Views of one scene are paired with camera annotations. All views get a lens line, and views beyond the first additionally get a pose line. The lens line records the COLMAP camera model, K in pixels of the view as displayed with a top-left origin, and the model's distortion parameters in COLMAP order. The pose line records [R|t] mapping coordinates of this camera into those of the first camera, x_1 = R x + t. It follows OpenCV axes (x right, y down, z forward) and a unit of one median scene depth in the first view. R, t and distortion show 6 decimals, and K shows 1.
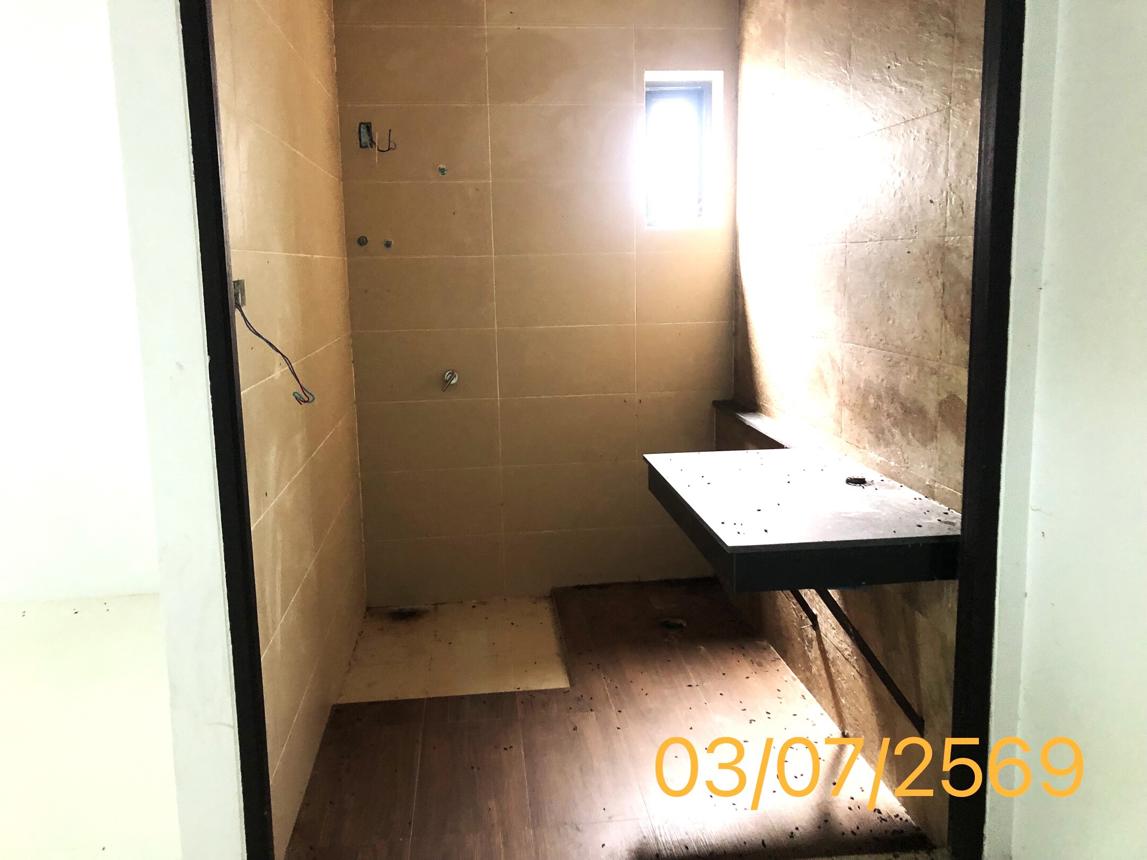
lens RADIAL K [[919.7, 0, 573.5], [0, 919.7, 430.0], [0, 0, 1]] dist [0.003978, 0.001583]
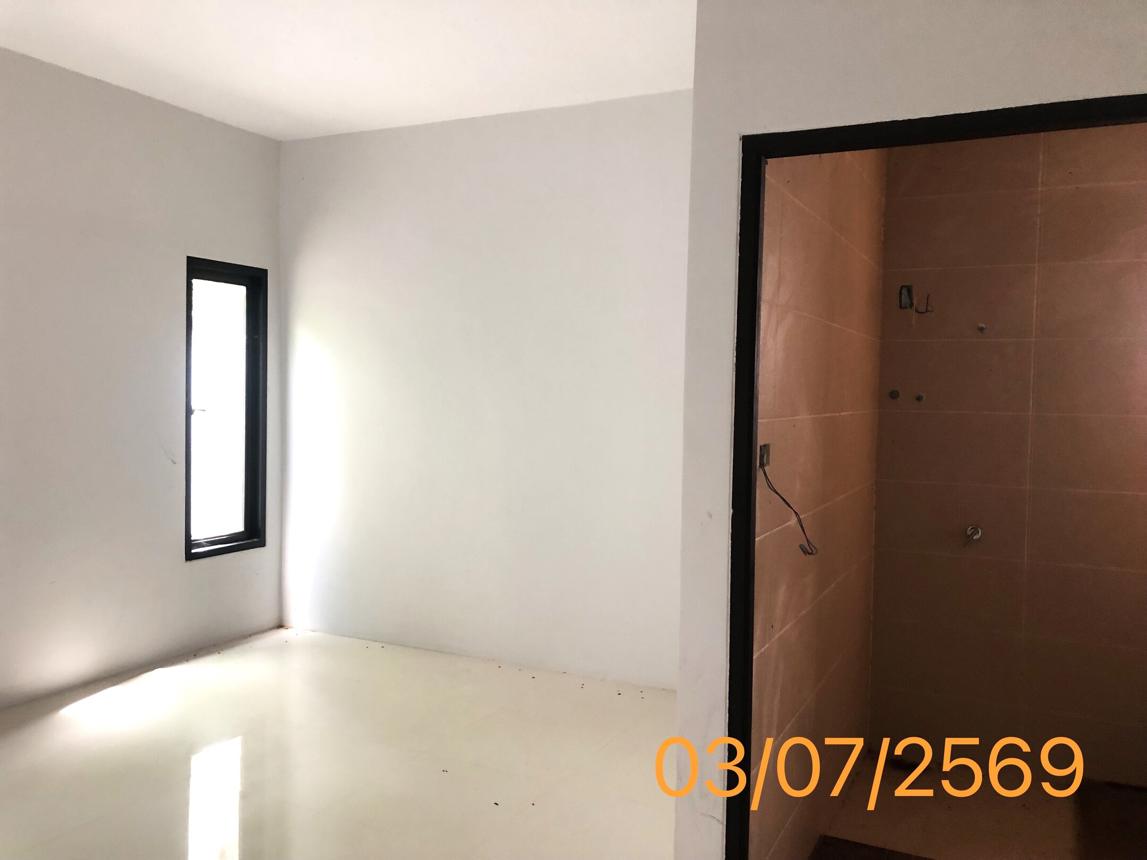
lens RADIAL K [[958.6, 0, 573.5], [0, 958.6, 430.0], [0, 0, 1]] dist [0.014273, 0.005161]
pose [[0.831942, 0.060642, -0.551539, 0.085213], [-0.119444, 0.990278, -0.071288, -0.048976], [0.541854, 0.125185, 0.831097, -0.124724]]
